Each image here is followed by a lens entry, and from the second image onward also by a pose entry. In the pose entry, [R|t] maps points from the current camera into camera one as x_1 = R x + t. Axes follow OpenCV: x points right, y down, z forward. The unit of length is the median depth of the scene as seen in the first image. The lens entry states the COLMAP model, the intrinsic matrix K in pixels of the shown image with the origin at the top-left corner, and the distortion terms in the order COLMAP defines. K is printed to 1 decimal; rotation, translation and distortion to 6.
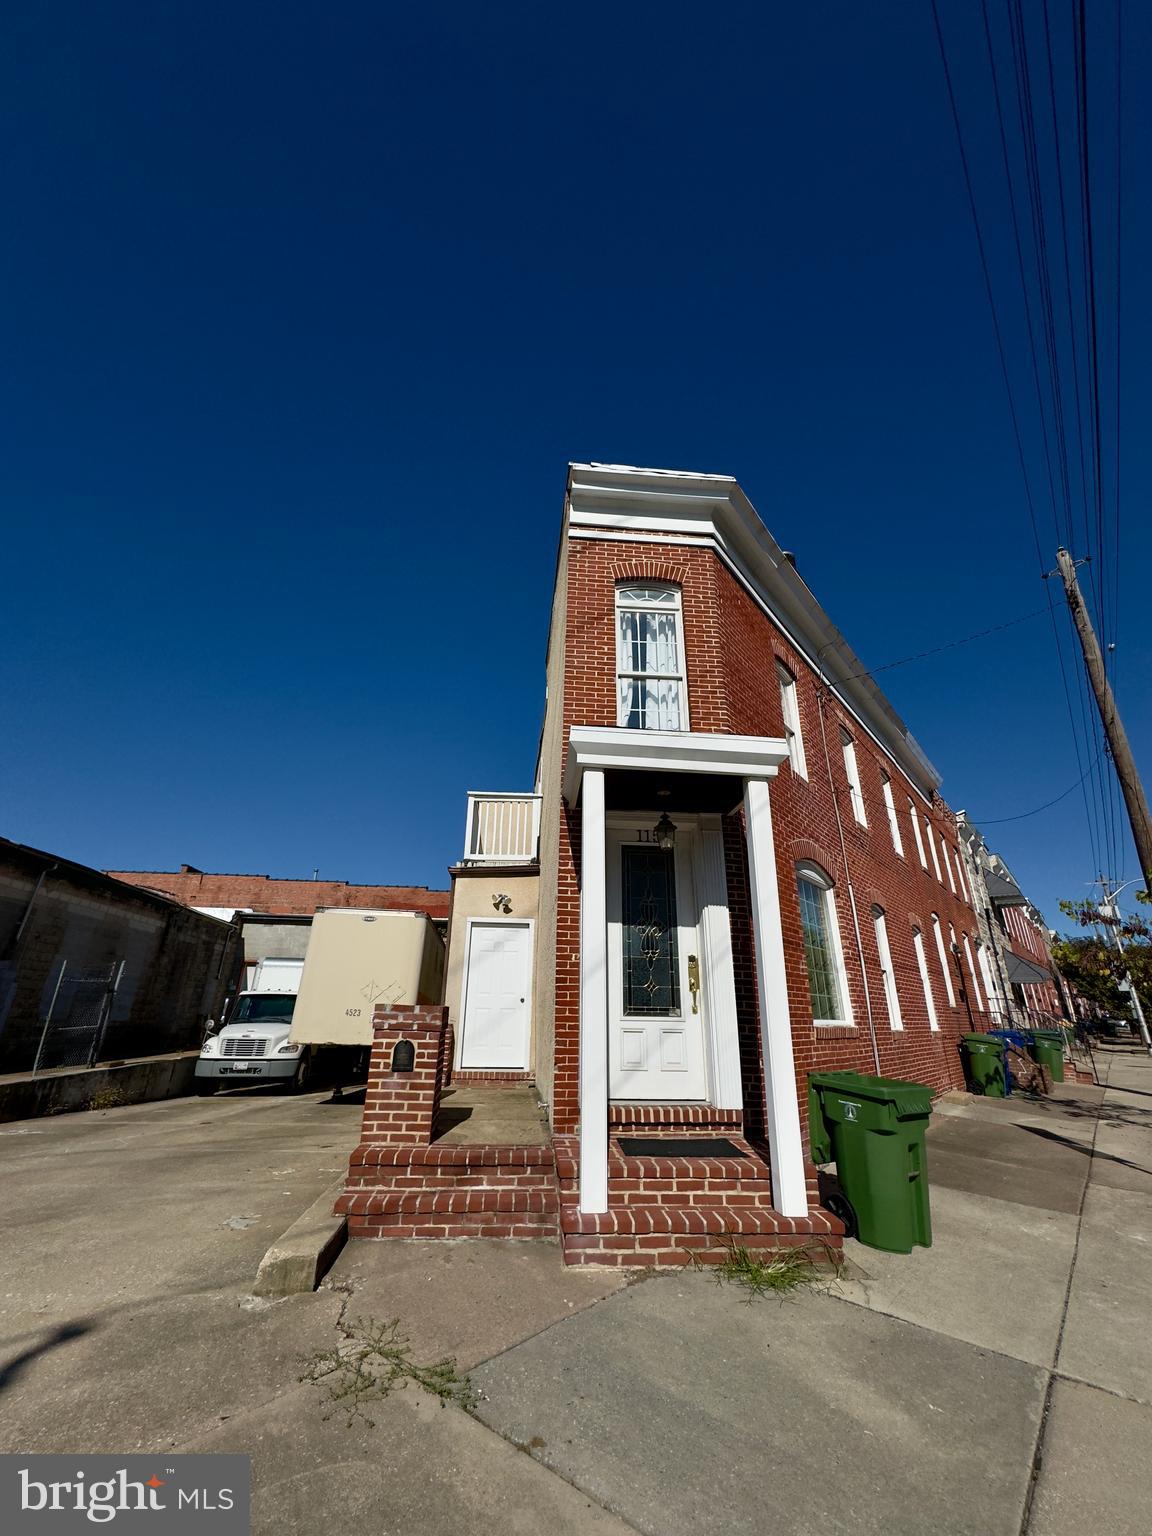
lens RADIAL K [[611.2, 0, 578.5], [0, 611.2, 769.6], [0, 0, 1]] dist [-0.001937, 0.000591]
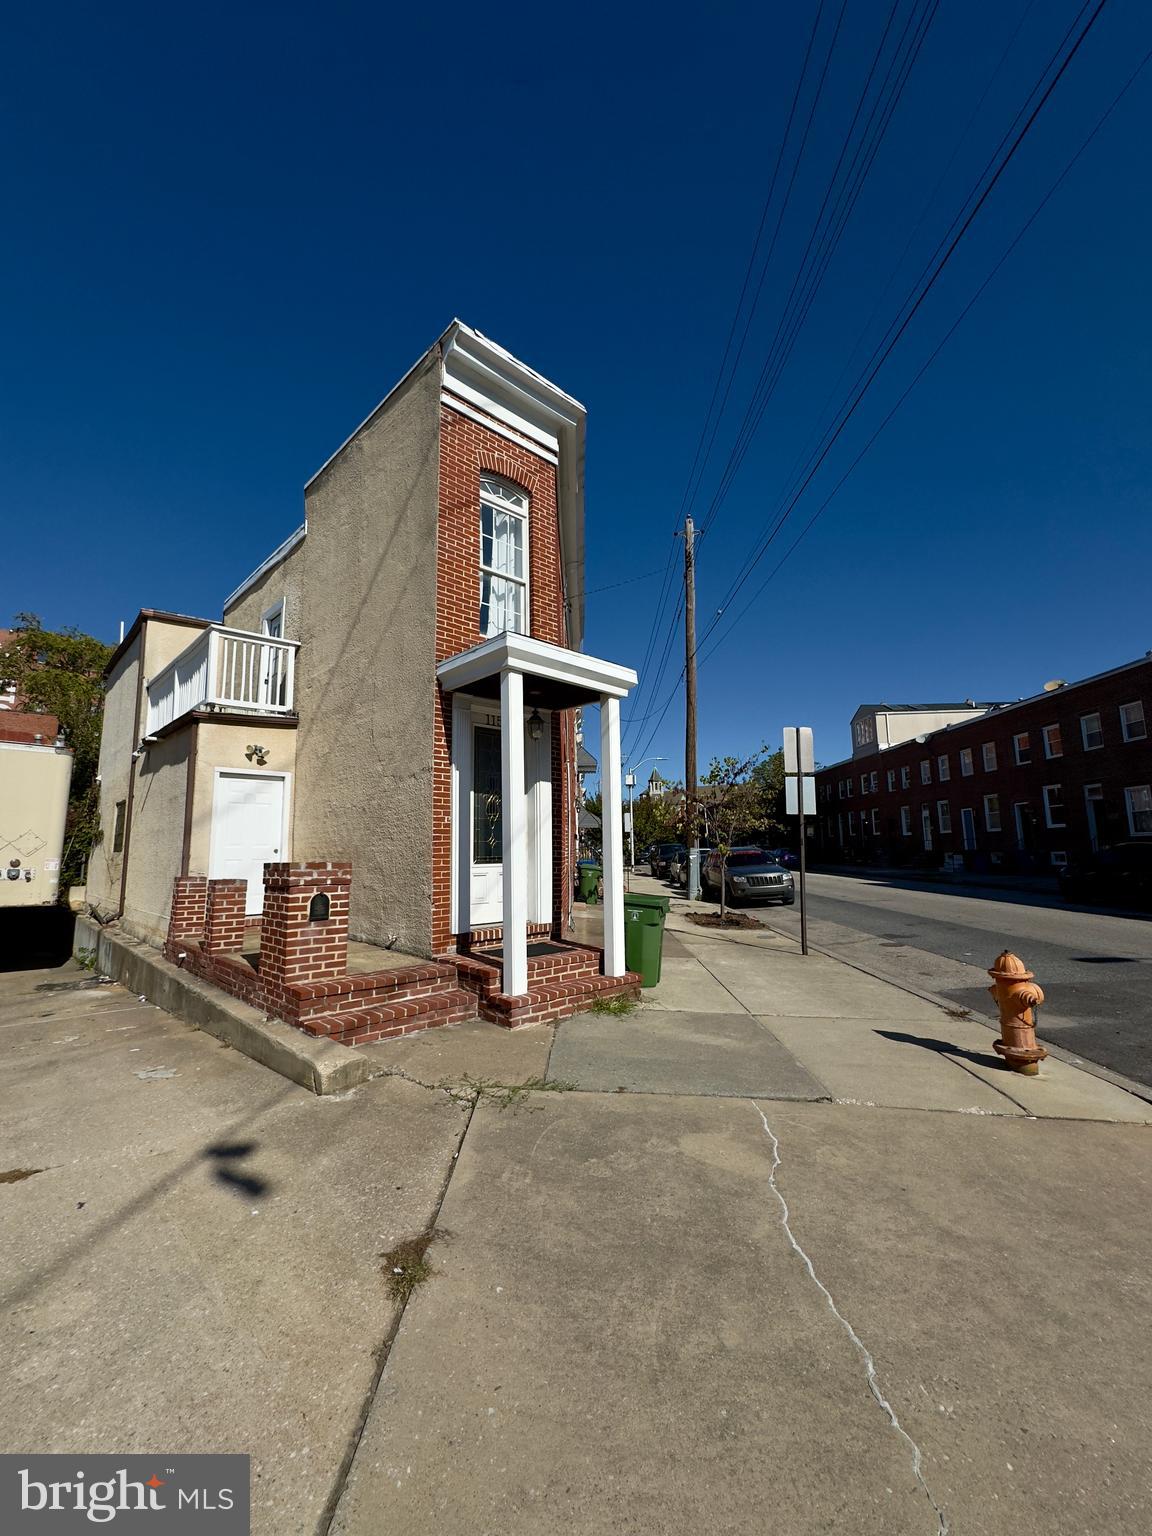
lens RADIAL K [[611.2, 0, 578.5], [0, 611.2, 769.6], [0, 0, 1]] dist [-0.001937, 0.000591]
pose [[0.781050, 0.057756, 0.621792, -0.610081], [-0.209411, 0.962283, 0.173663, -0.049708], [-0.588310, -0.265849, 0.763685, -0.031873]]
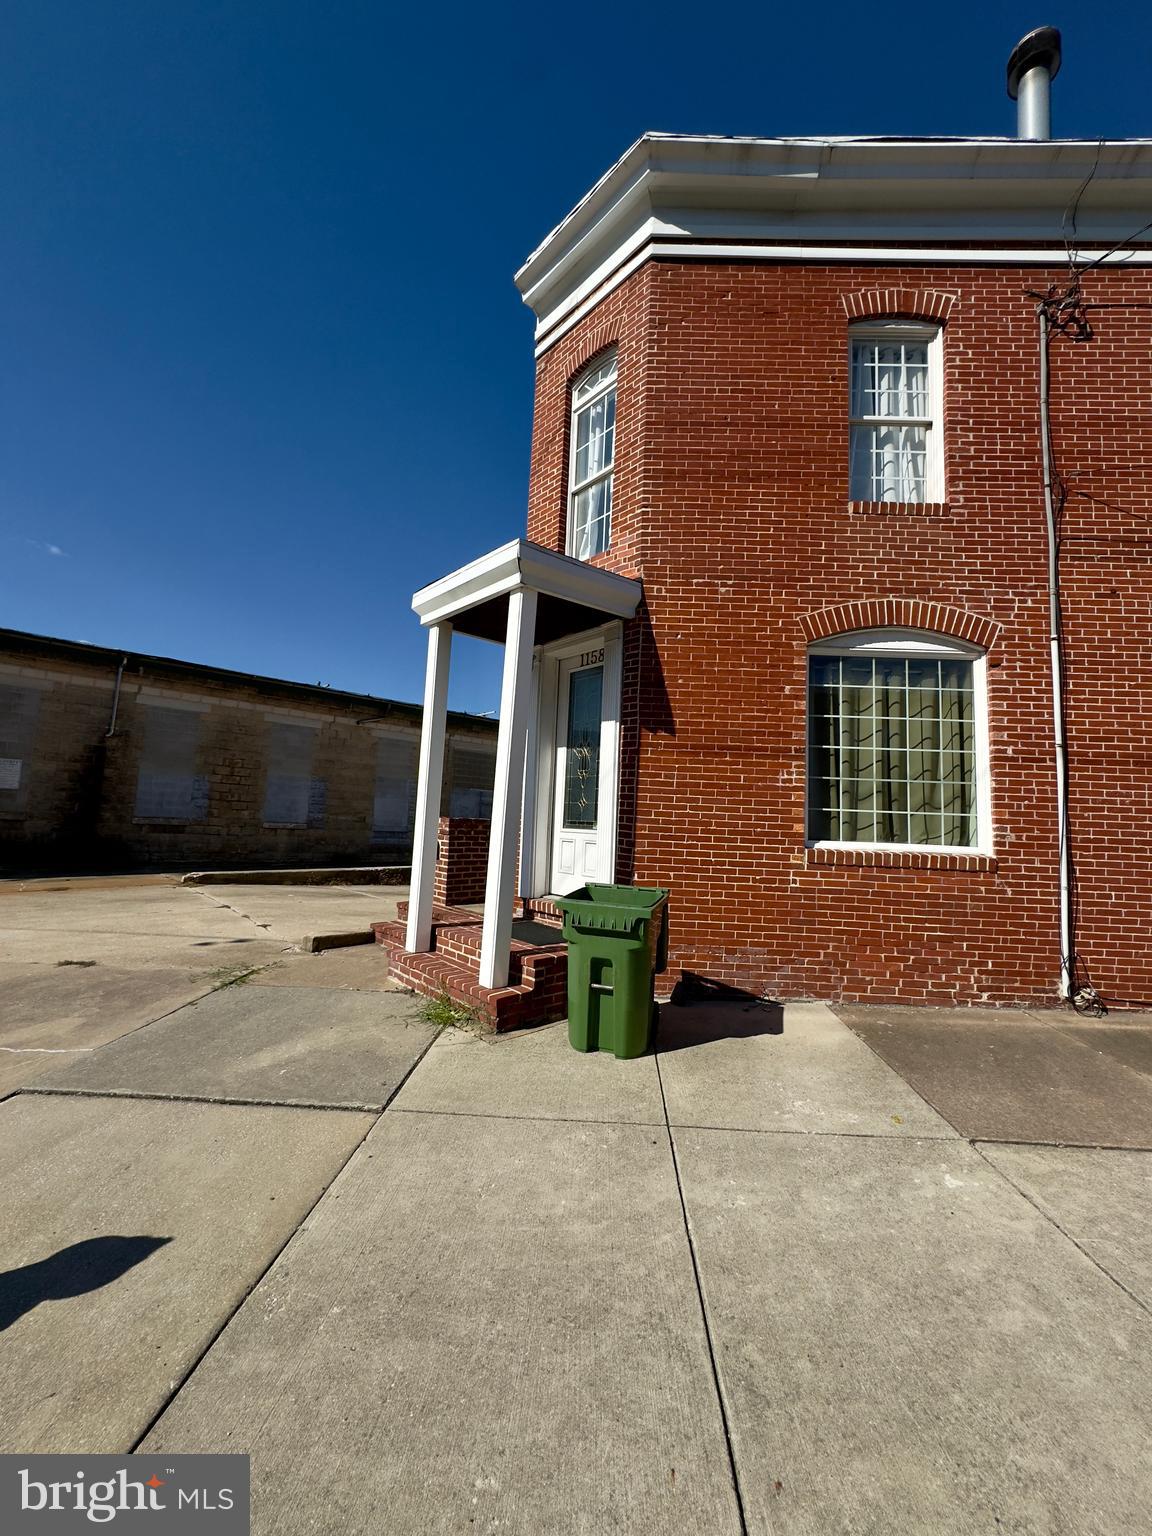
lens RADIAL K [[611.2, 0, 578.5], [0, 611.2, 769.6], [0, 0, 1]] dist [-0.001937, 0.000591]
pose [[0.601357, -0.060190, -0.796710, 1.097959], [0.268904, 0.954233, 0.130878, 0.182747], [0.752370, -0.292943, 0.590020, 0.442408]]
